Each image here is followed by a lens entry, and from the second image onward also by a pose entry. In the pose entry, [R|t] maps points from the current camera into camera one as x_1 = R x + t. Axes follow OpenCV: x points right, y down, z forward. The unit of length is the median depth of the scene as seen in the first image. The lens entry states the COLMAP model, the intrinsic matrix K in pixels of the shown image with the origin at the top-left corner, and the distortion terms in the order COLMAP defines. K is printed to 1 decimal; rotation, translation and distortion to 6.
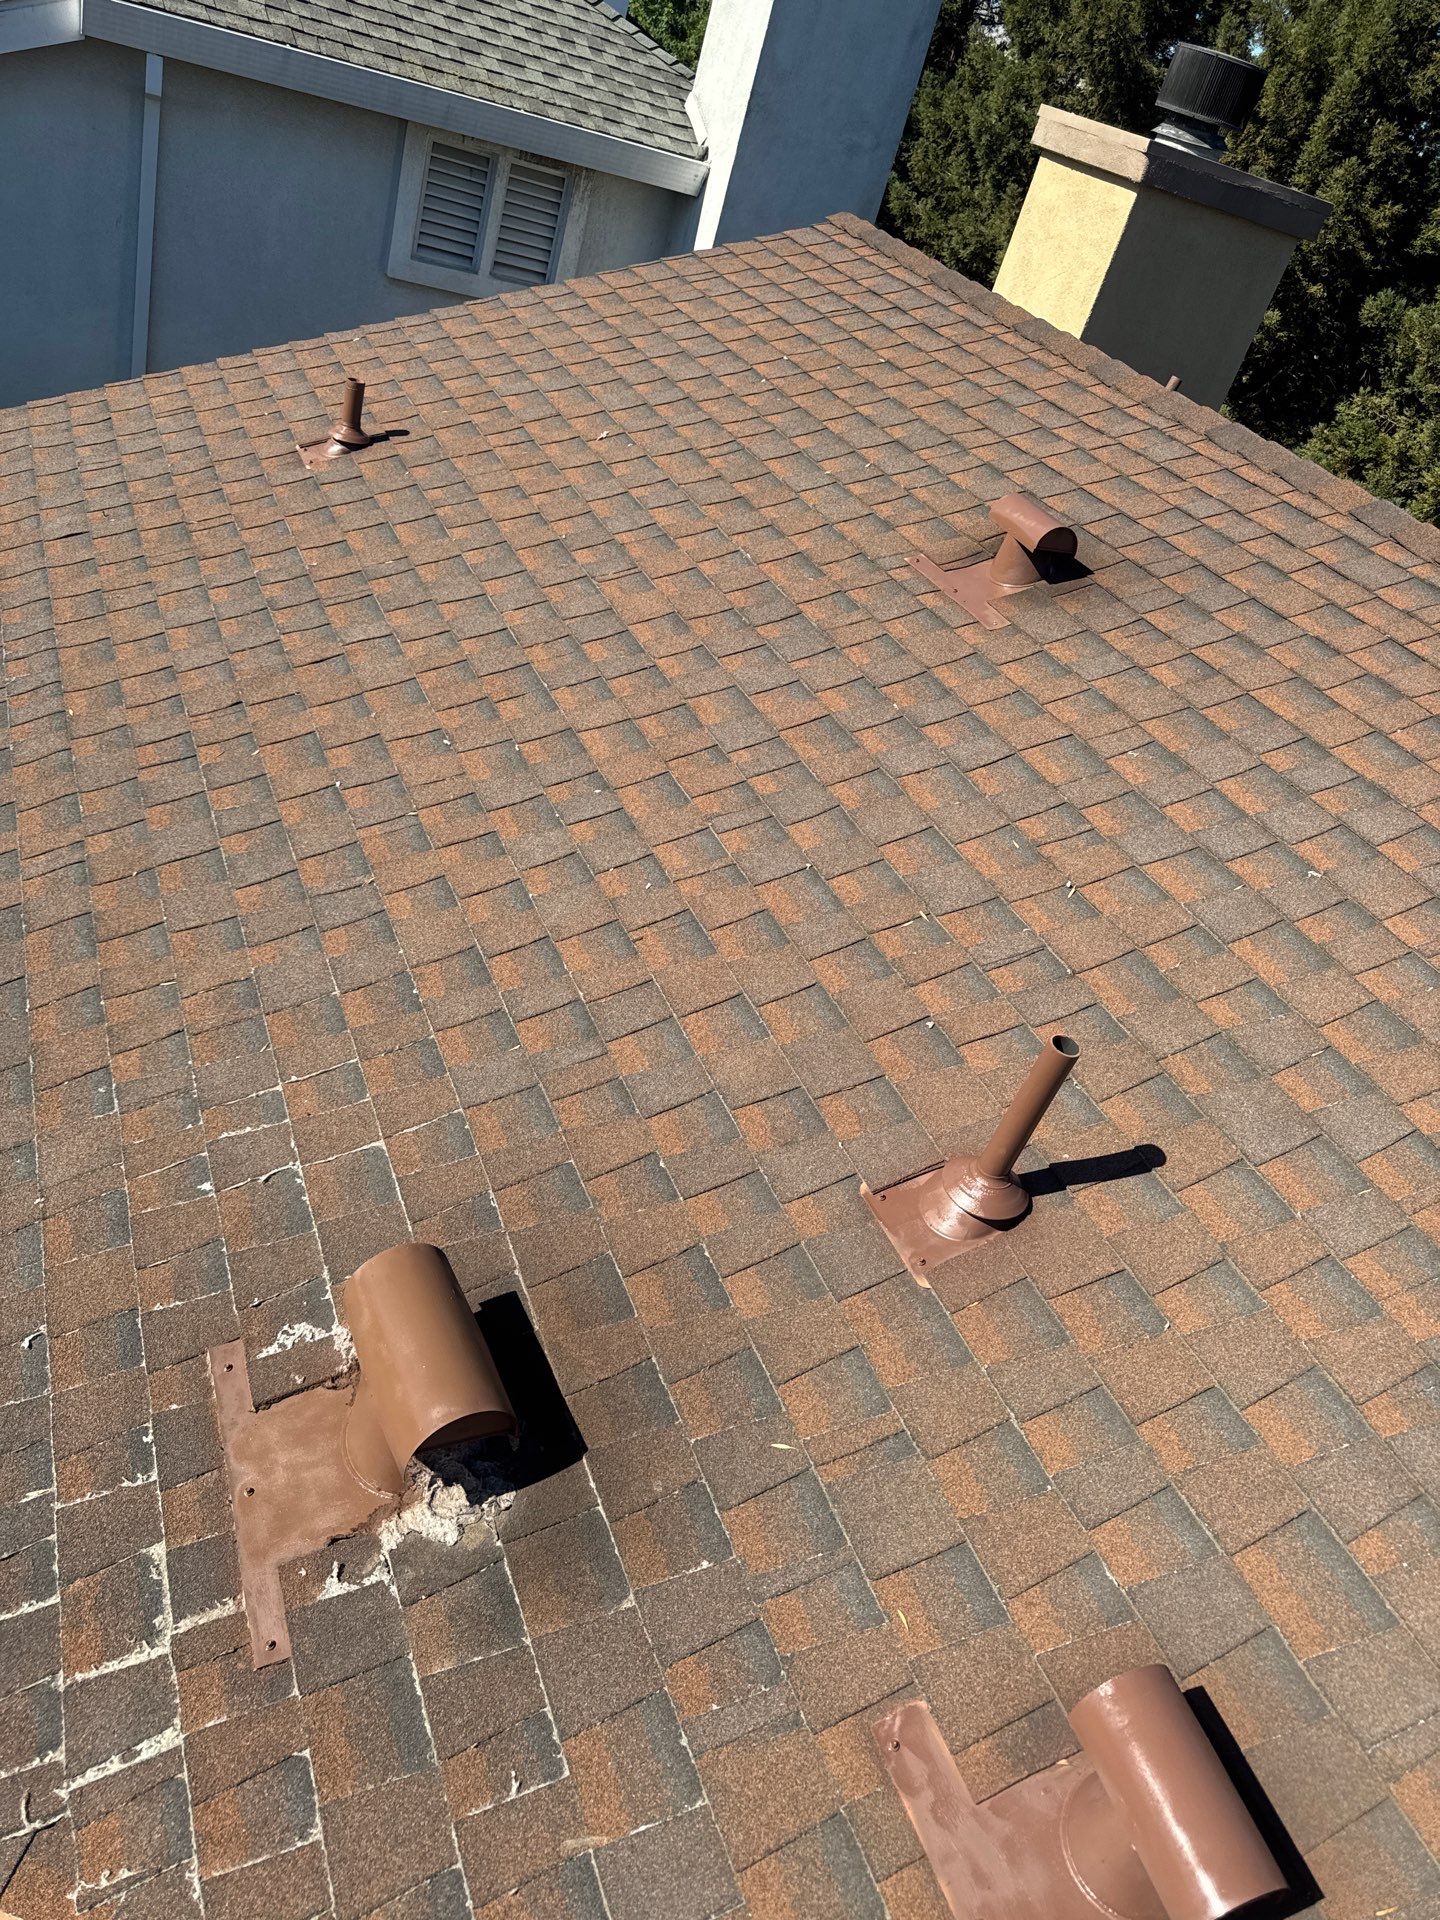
lens RADIAL K [[1376.0, 0, 713.9], [0, 1376.0, 962.2], [0, 0, 1]] dist [0.001193, -0.010446]
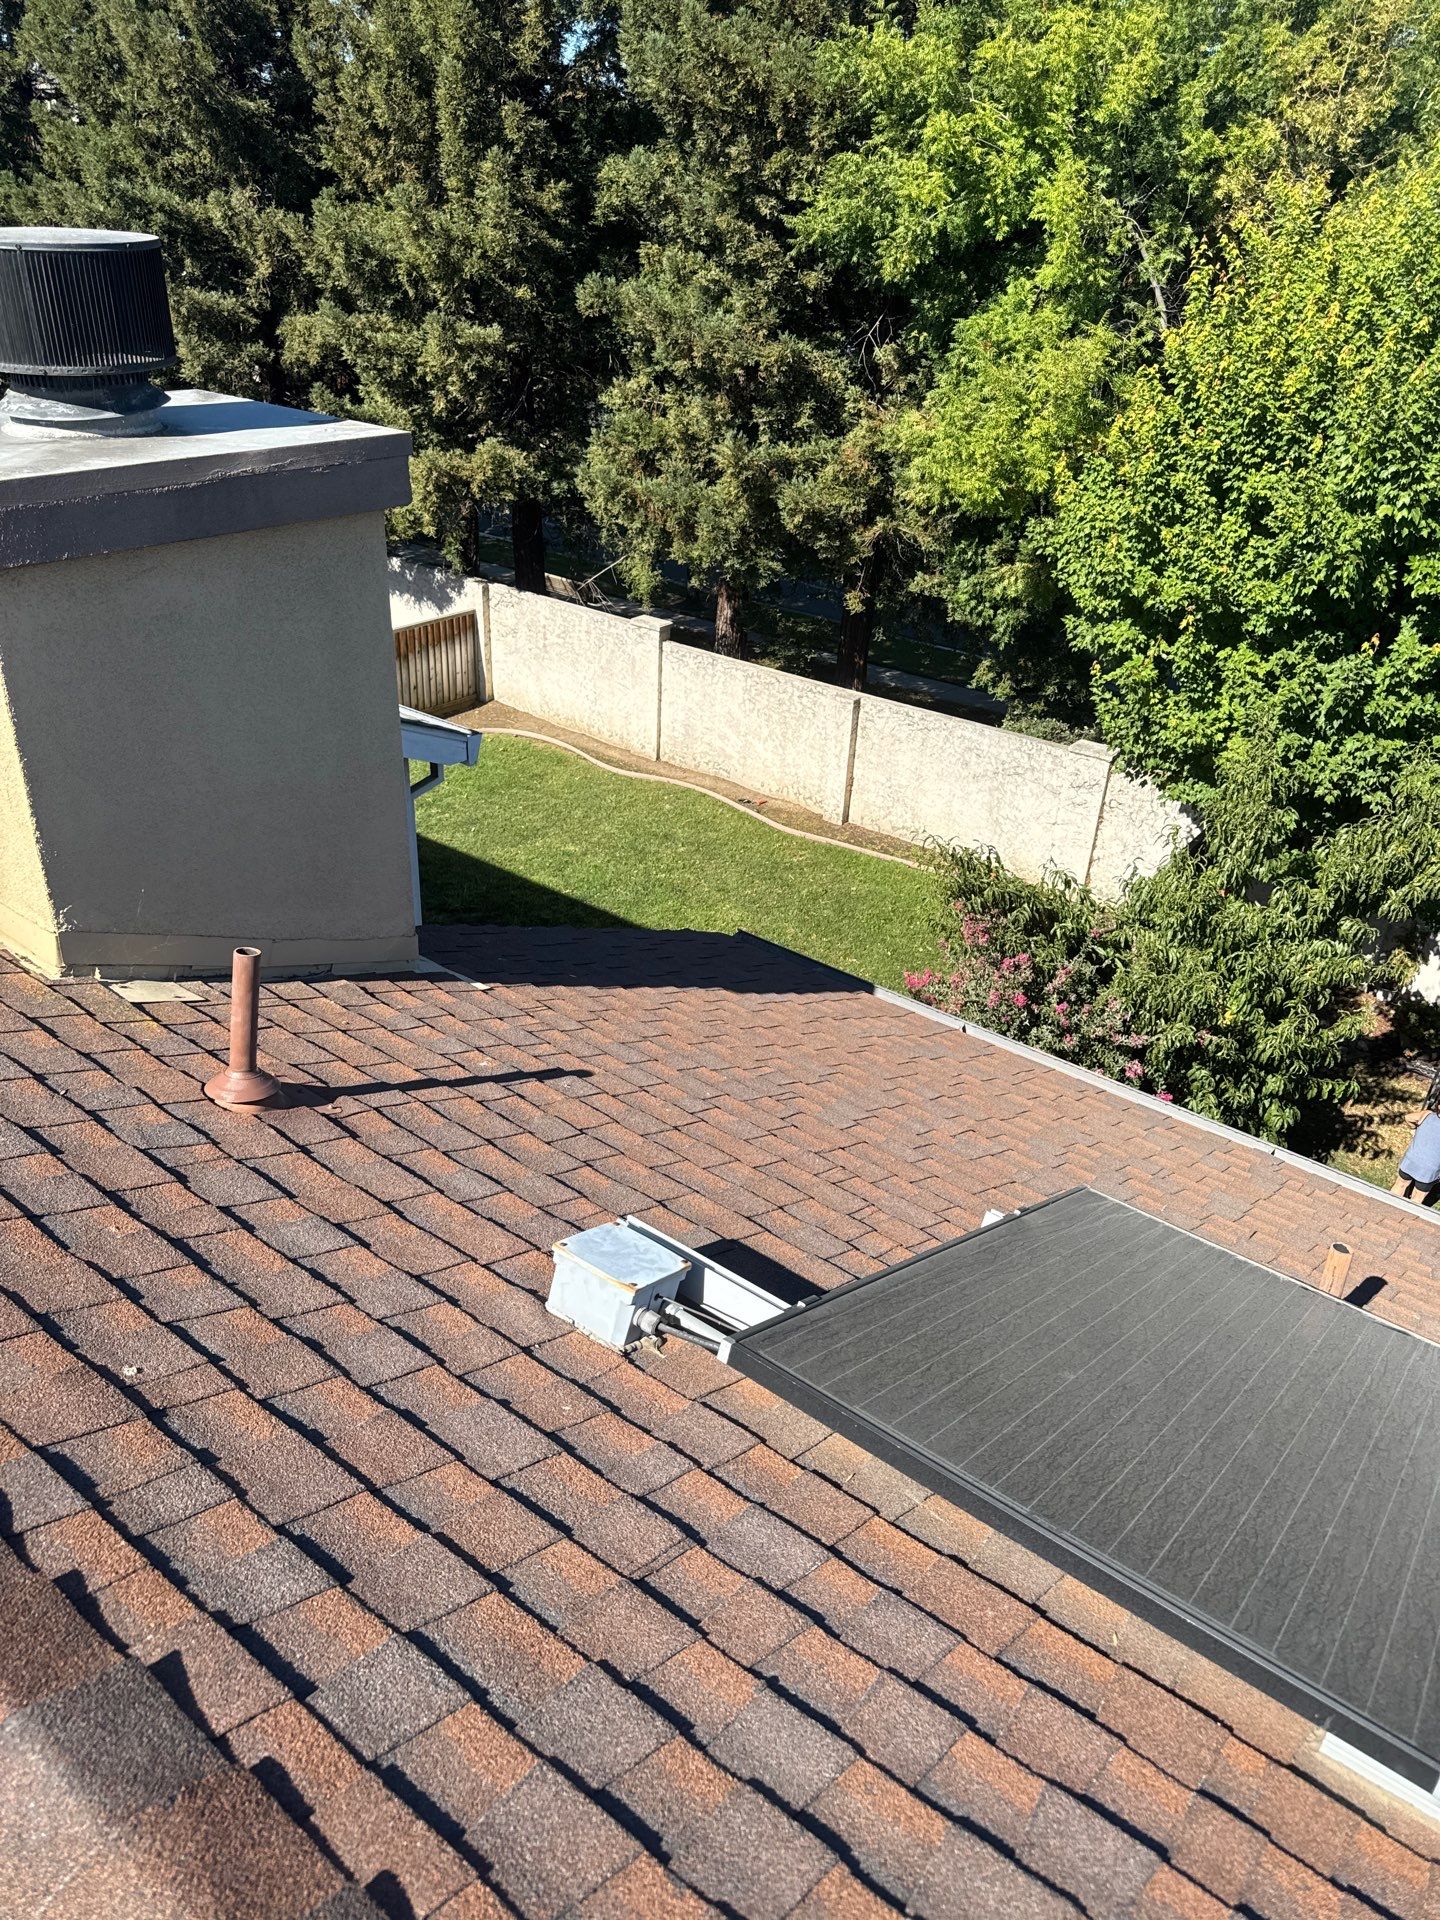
lens RADIAL K [[1376.0, 0, 723.2], [0, 1376.0, 964.0], [0, 0, 1]] dist [0.001193, -0.010446]
pose [[0.848227, -0.435293, 0.301715, 0.086059], [0.436281, 0.897242, 0.067938, -0.098659], [-0.300284, 0.074006, 0.950975, 0.133411]]
